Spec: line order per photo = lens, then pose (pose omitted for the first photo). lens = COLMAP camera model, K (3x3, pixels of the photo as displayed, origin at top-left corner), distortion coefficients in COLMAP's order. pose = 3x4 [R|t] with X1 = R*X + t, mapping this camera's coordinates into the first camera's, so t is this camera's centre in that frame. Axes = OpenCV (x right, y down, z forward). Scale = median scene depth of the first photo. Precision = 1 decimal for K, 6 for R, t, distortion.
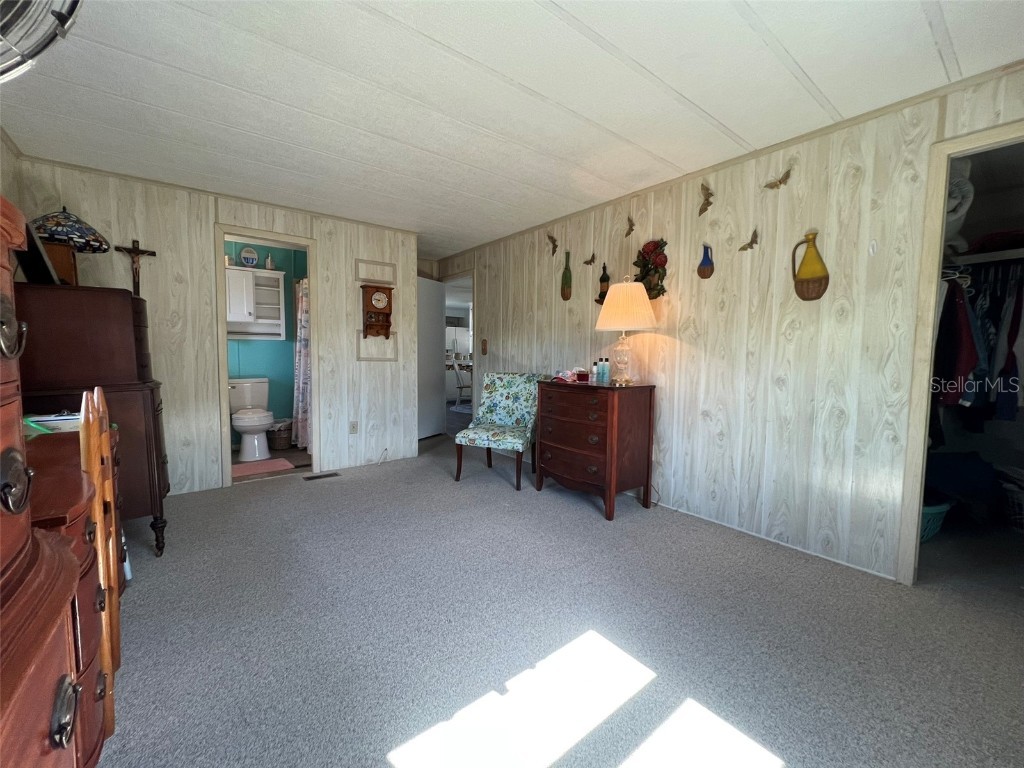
lens RADIAL K [[422.7, 0, 510.1], [0, 422.7, 382.7], [0, 0, 1]] dist [-0.000995, 0.000036]
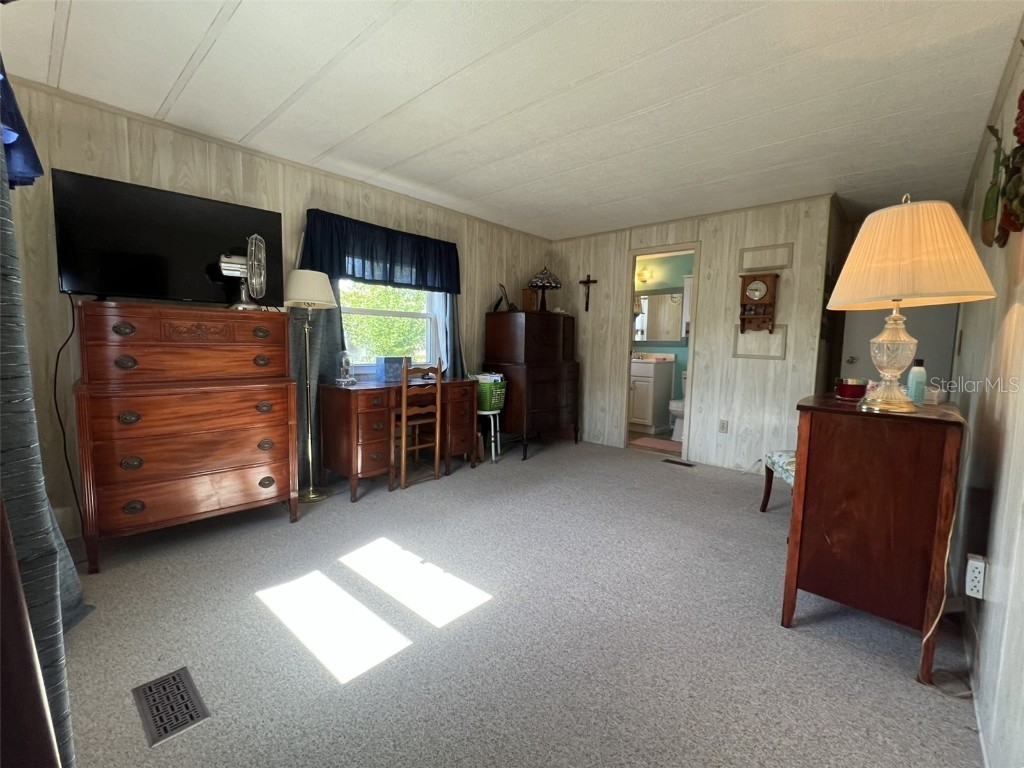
lens RADIAL K [[446.8, 0, 508.2], [0, 446.8, 383.2], [0, 0, 1]] dist [-0.000739, -0.000063]
pose [[0.160401, 0.082289, -0.983616, 0.613787], [-0.089235, 0.993647, 0.068576, -0.020346], [0.983010, 0.076773, 0.166725, 0.385453]]
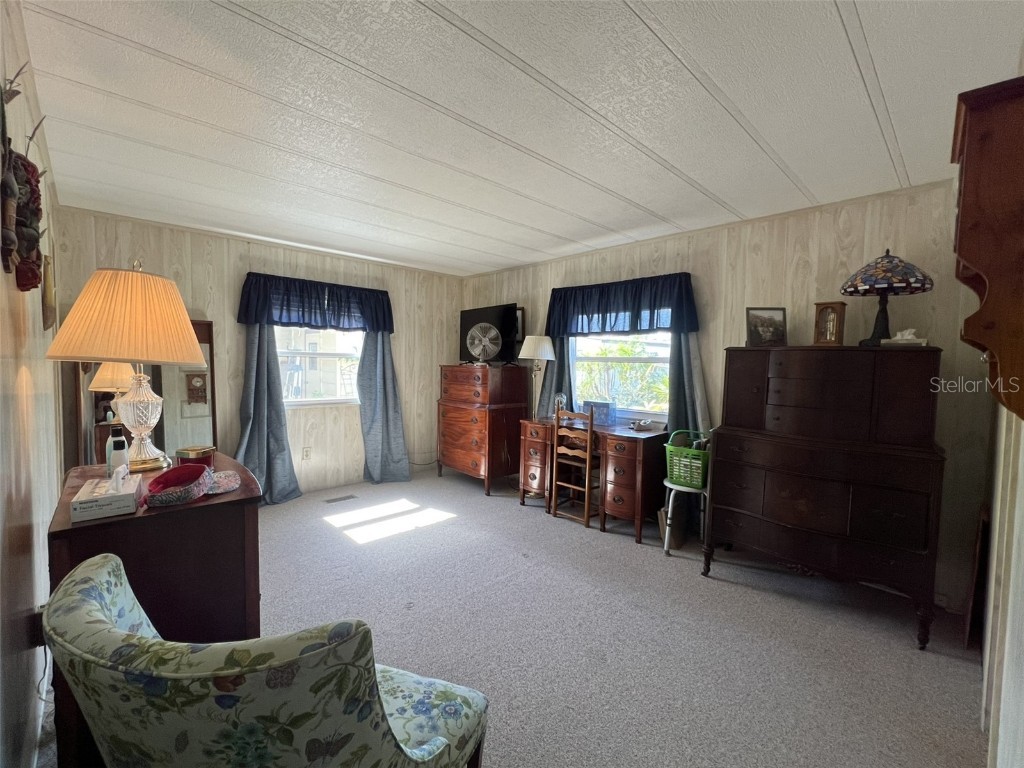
lens RADIAL K [[434.4, 0, 509.5], [0, 434.4, 382.6], [0, 0, 1]] dist [-0.001608, 0.000023]
pose [[-0.995645, -0.022601, -0.090450, -0.116855], [-0.033328, 0.992345, 0.118911, -0.150637], [0.087070, 0.121408, -0.988777, 1.313721]]
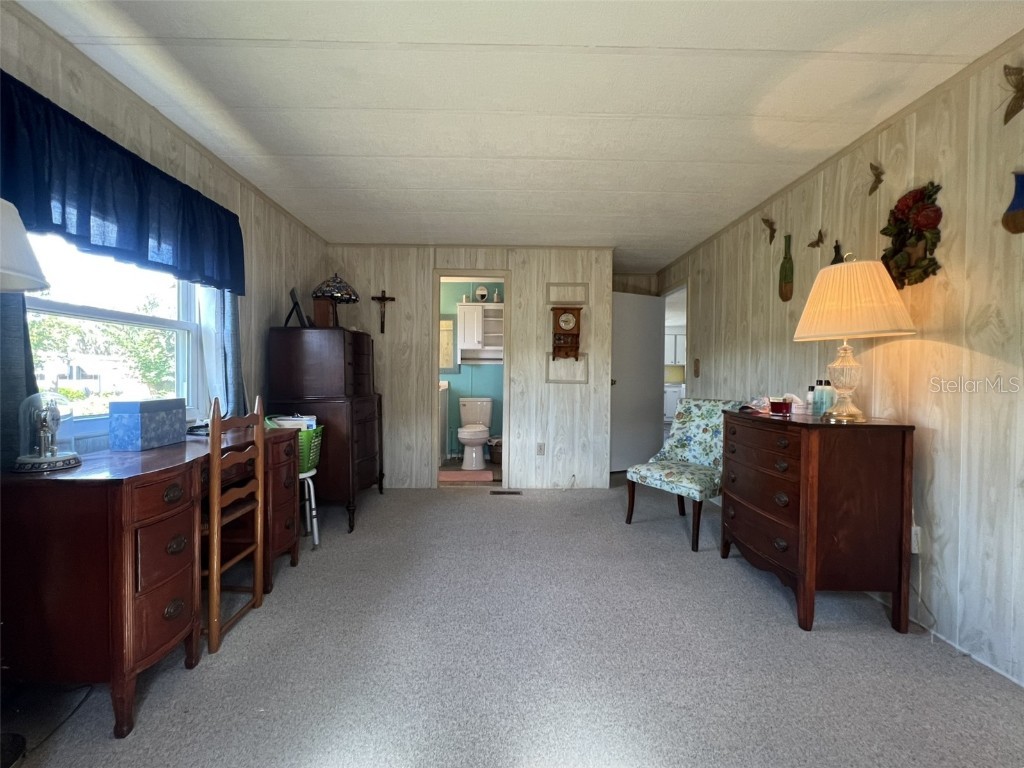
lens RADIAL K [[434.4, 0, 509.5], [0, 434.4, 382.6], [0, 0, 1]] dist [-0.001608, 0.000023]
pose [[0.796482, 0.006512, -0.604627, 0.218653], [-0.042881, 0.998033, -0.045739, -0.001458], [0.603139, 0.062357, 0.795195, 0.140381]]
